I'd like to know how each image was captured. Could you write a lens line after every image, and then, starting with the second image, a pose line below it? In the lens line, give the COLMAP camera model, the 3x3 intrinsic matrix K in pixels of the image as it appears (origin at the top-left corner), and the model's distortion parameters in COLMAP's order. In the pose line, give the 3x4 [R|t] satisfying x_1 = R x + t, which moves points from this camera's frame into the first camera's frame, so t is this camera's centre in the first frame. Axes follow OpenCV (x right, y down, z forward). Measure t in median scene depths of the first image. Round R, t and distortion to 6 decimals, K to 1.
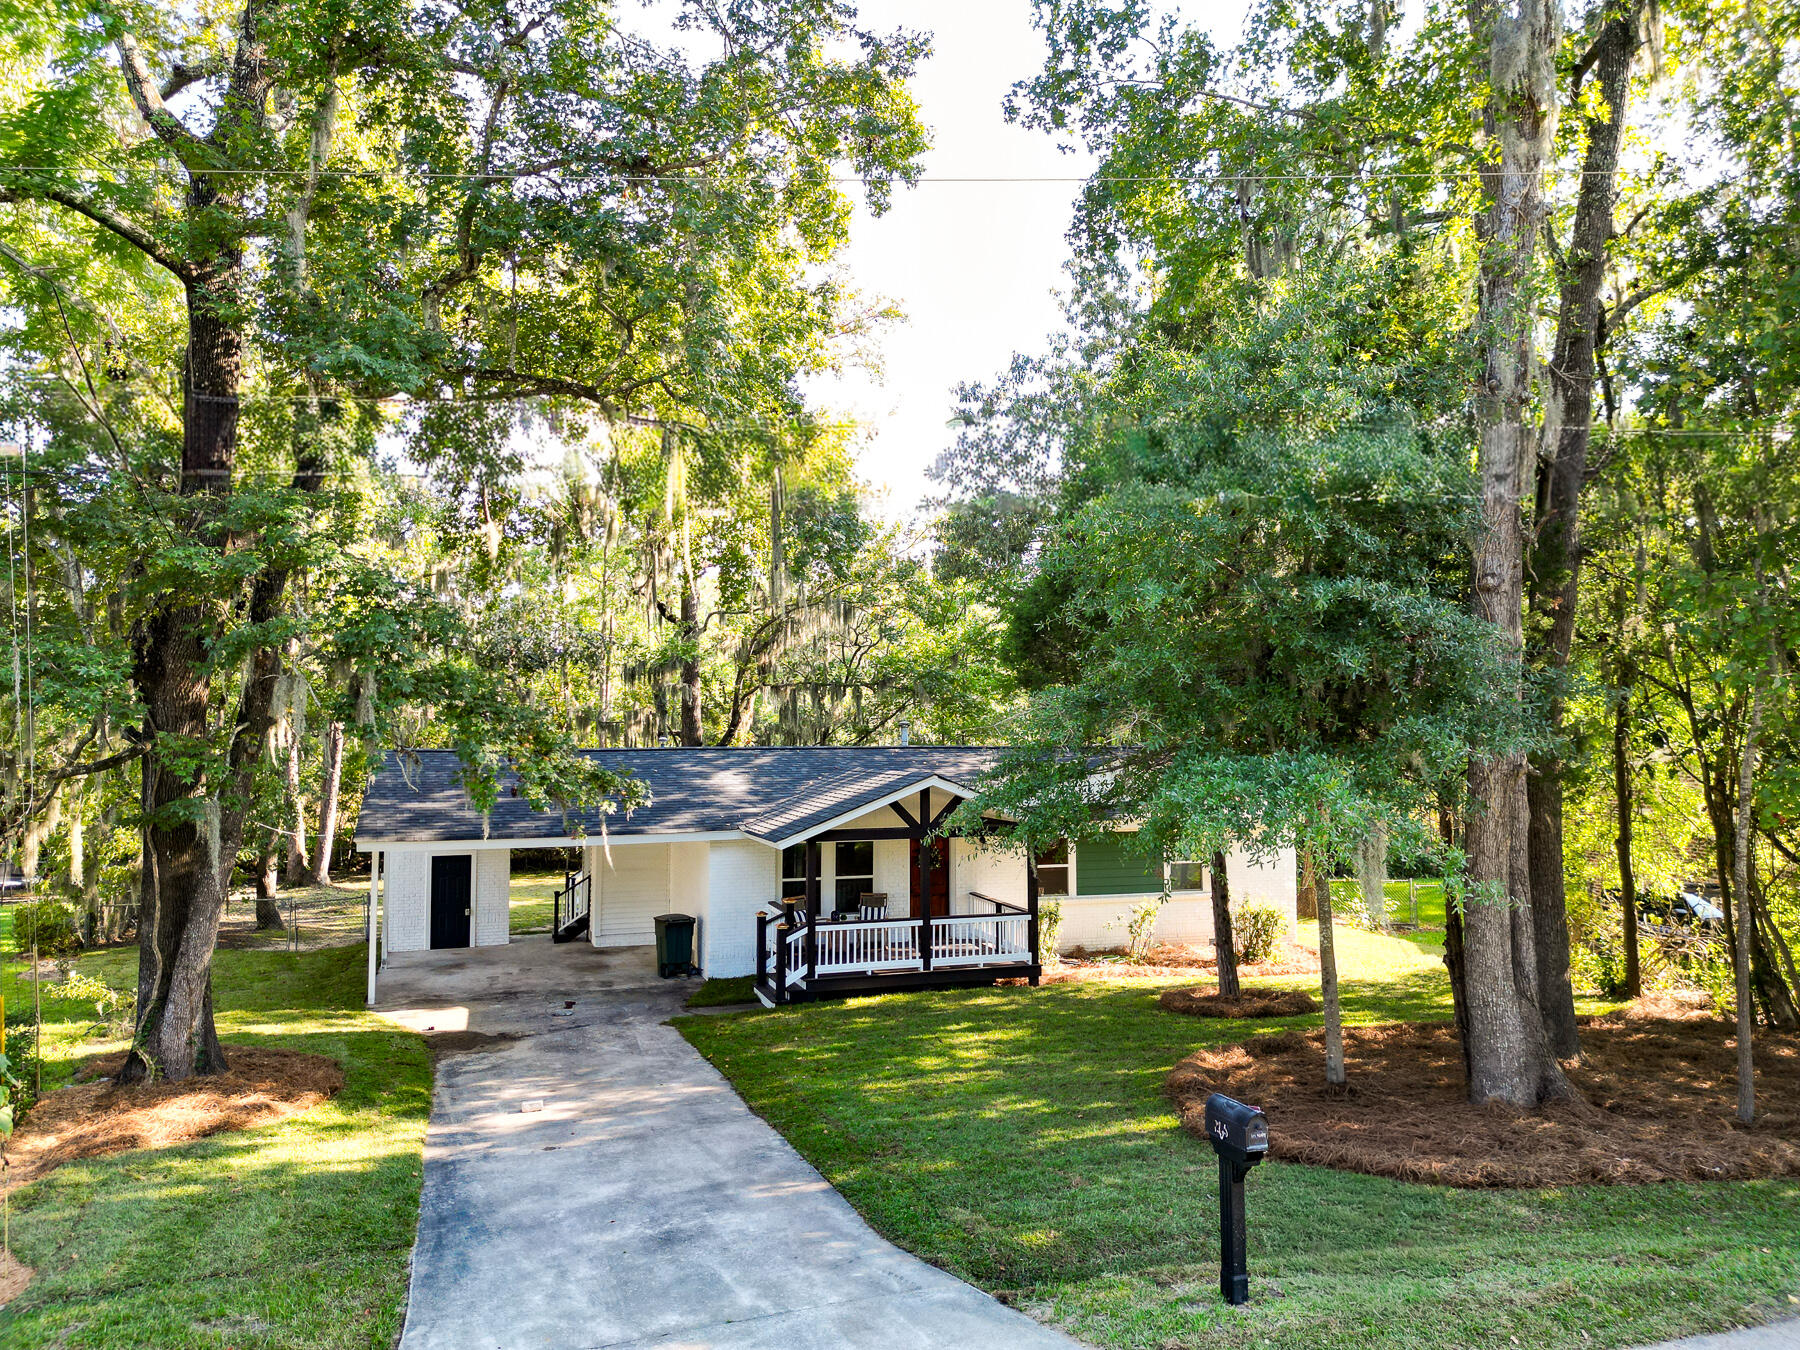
lens RADIAL K [[1273.9, 0, 901.6], [0, 1273.9, 680.8], [0, 0, 1]] dist [0.060915, -0.051182]
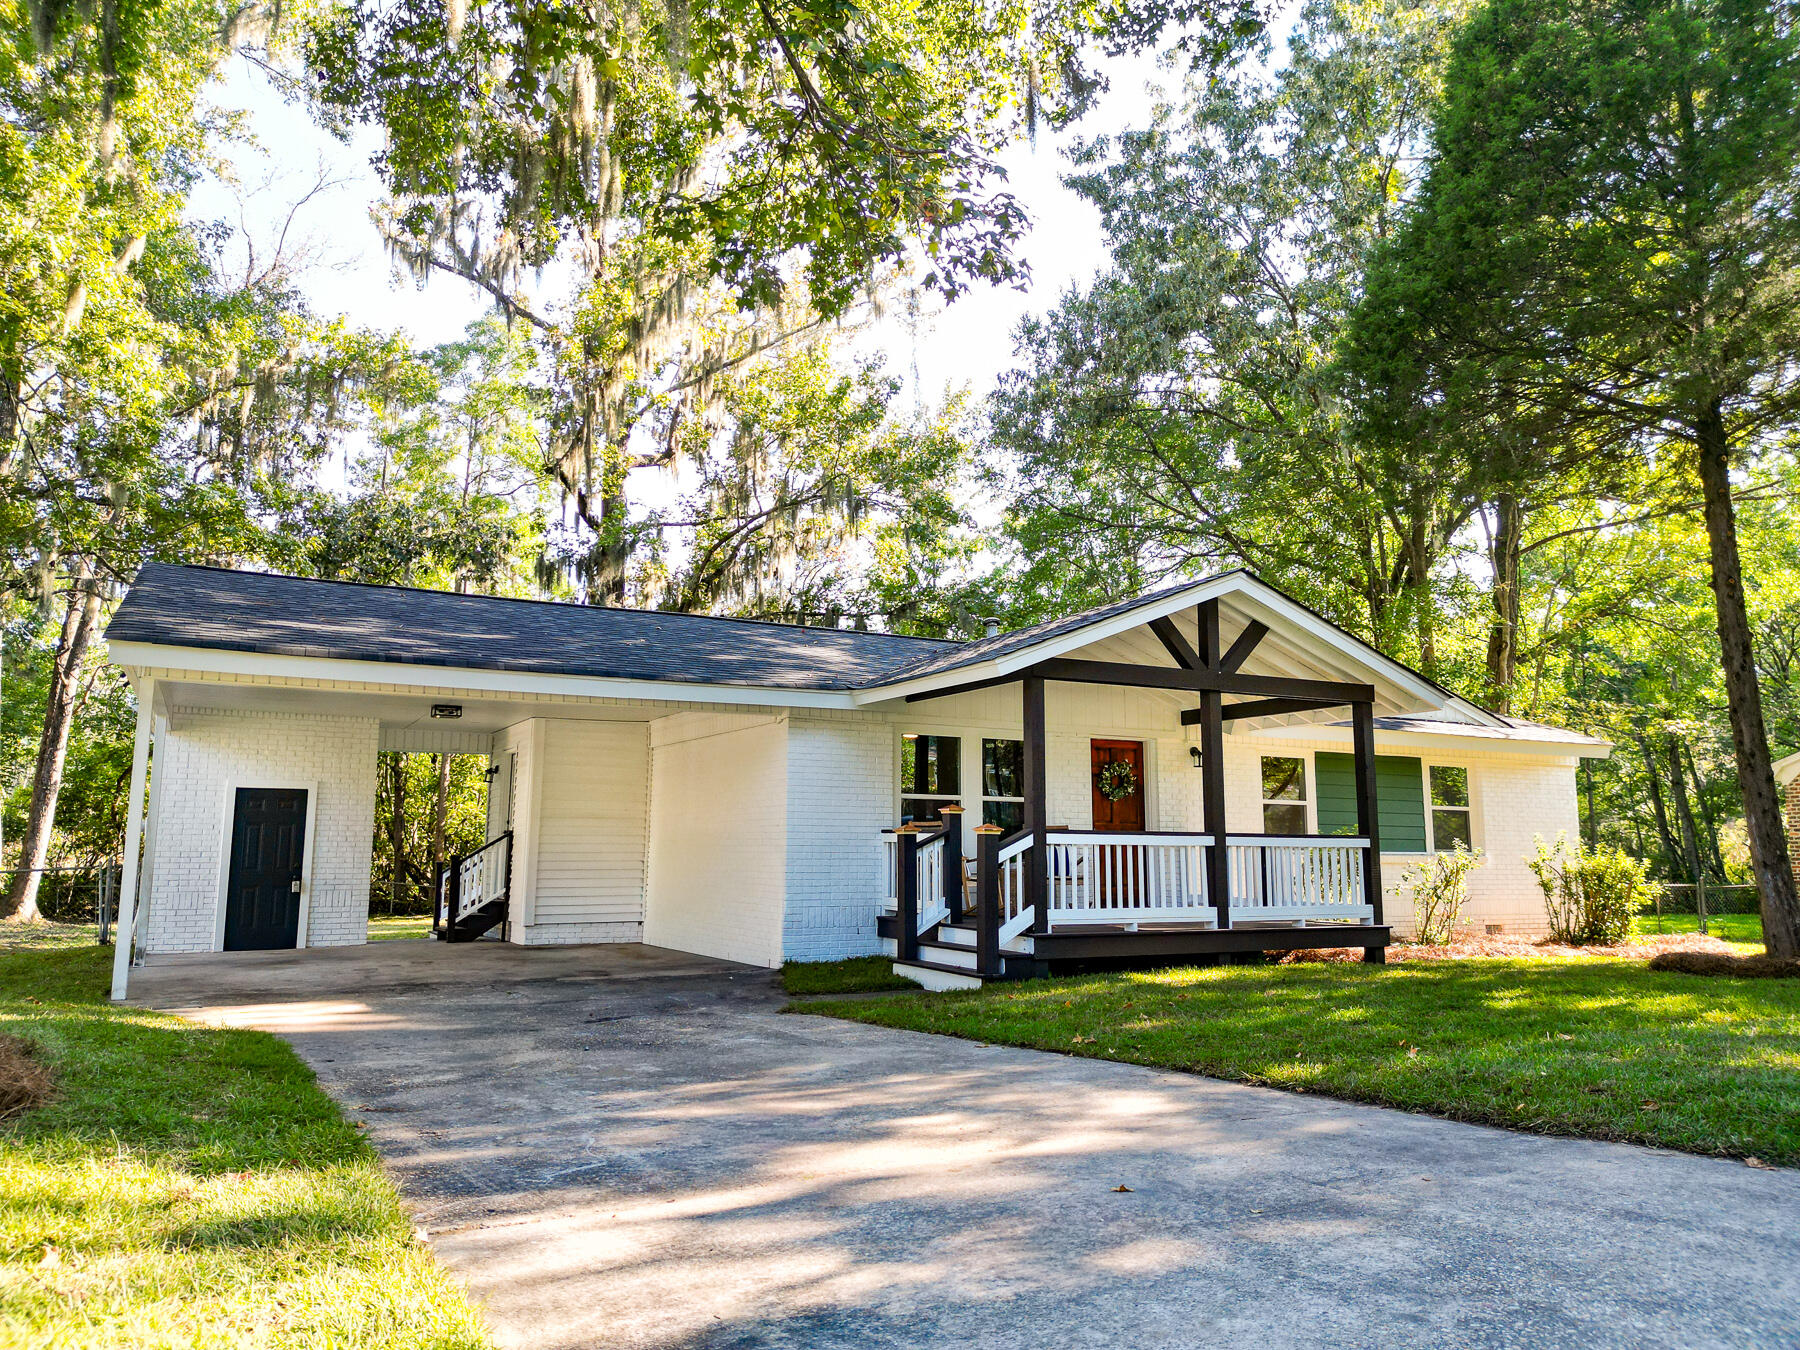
lens RADIAL K [[1273.9, 0, 898.1], [0, 1273.9, 667.9], [0, 0, 1]] dist [0.060915, -0.051182]
pose [[0.987313, 0.027586, 0.156372, -0.207266], [-0.011748, 0.994785, -0.101320, 0.174689], [-0.158352, 0.098197, 0.982488, 0.477777]]
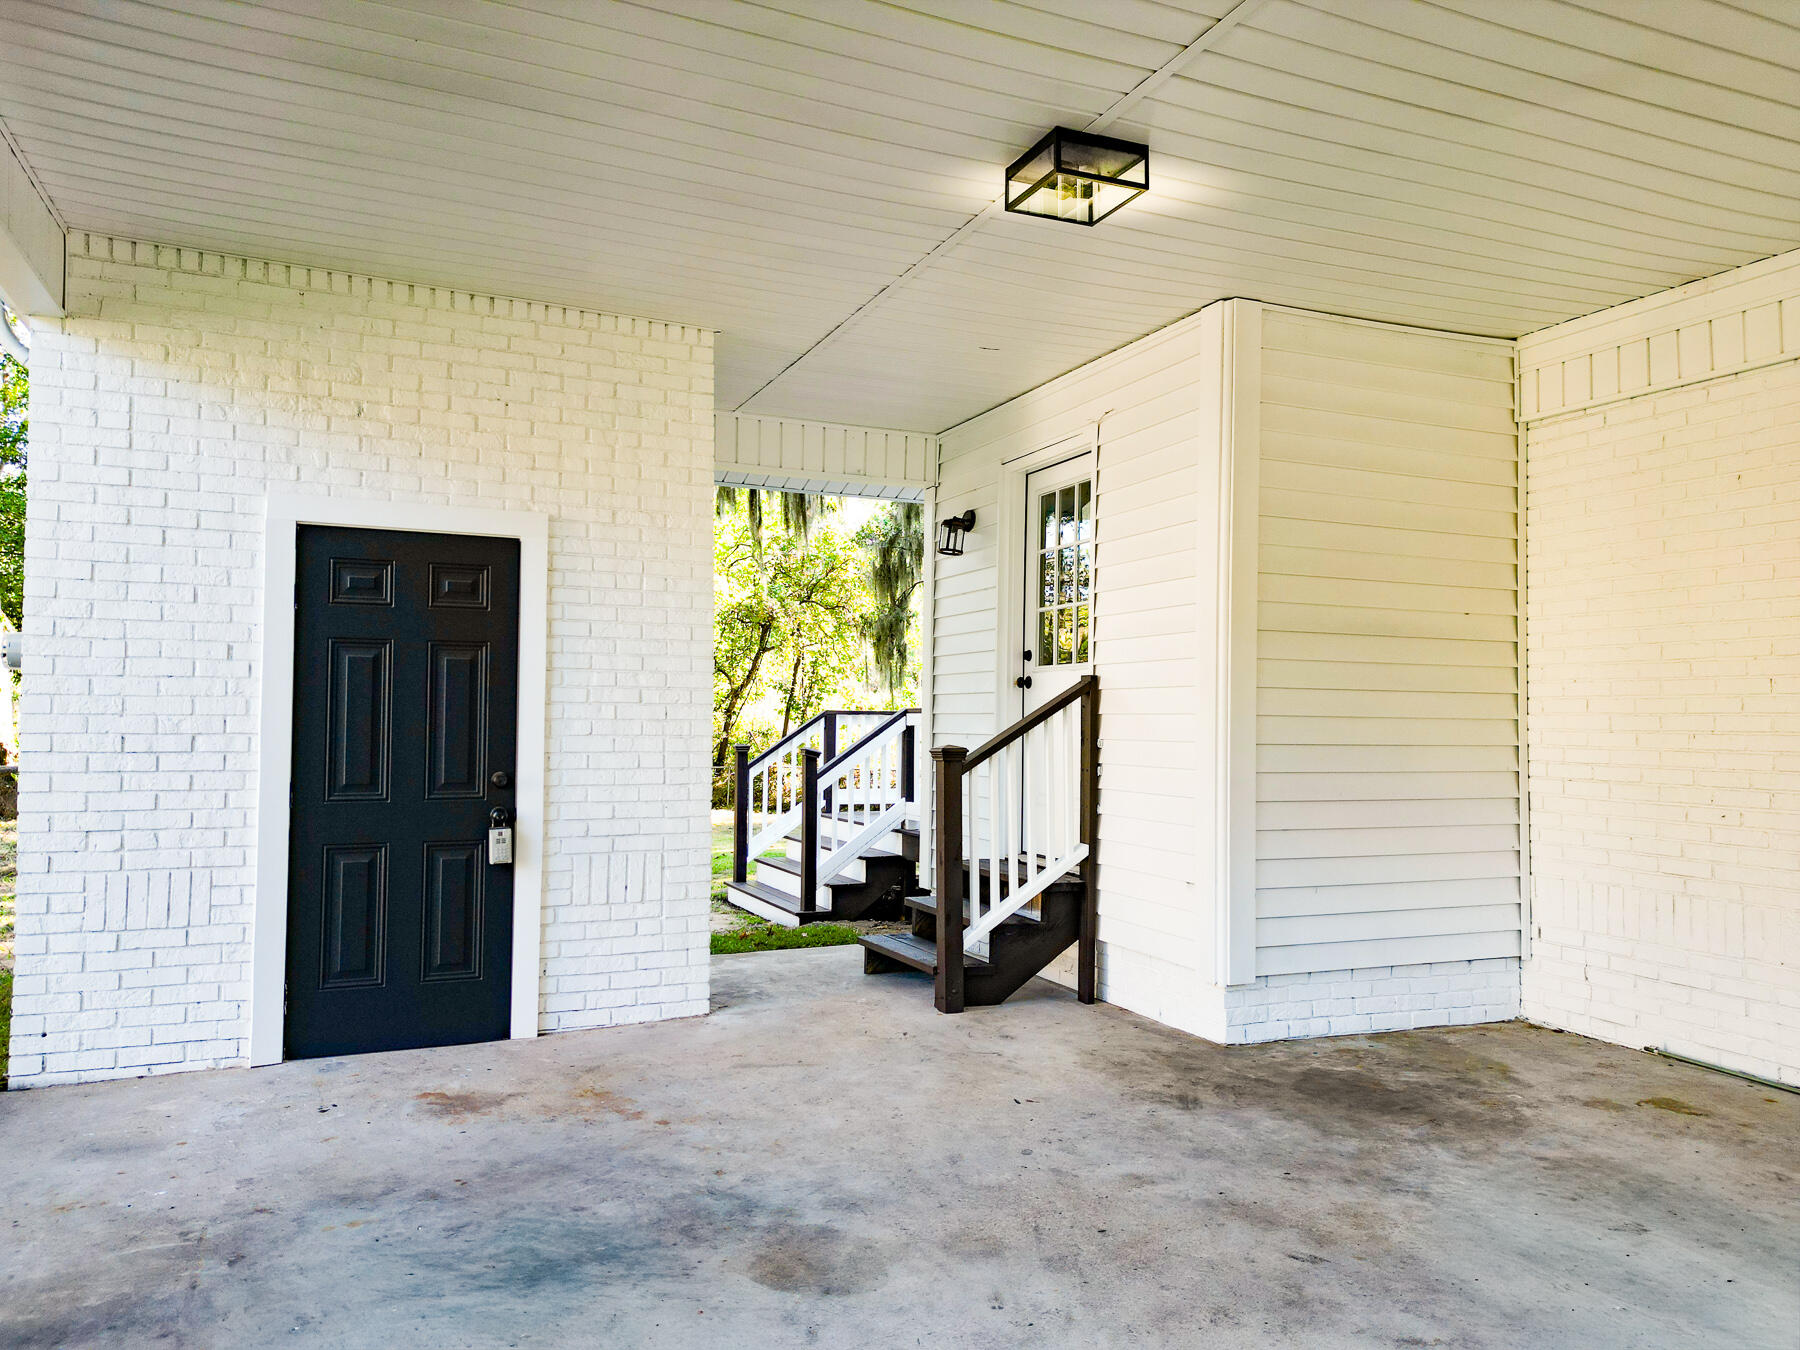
lens RADIAL K [[1273.9, 0, 887.6], [0, 1273.9, 675.8], [0, 0, 1]] dist [0.060915, -0.051182]
pose [[0.997877, 0.013312, 0.063747, -0.375717], [-0.014058, 0.999838, 0.011268, 0.194693], [-0.063587, -0.012140, 0.997902, 1.039838]]
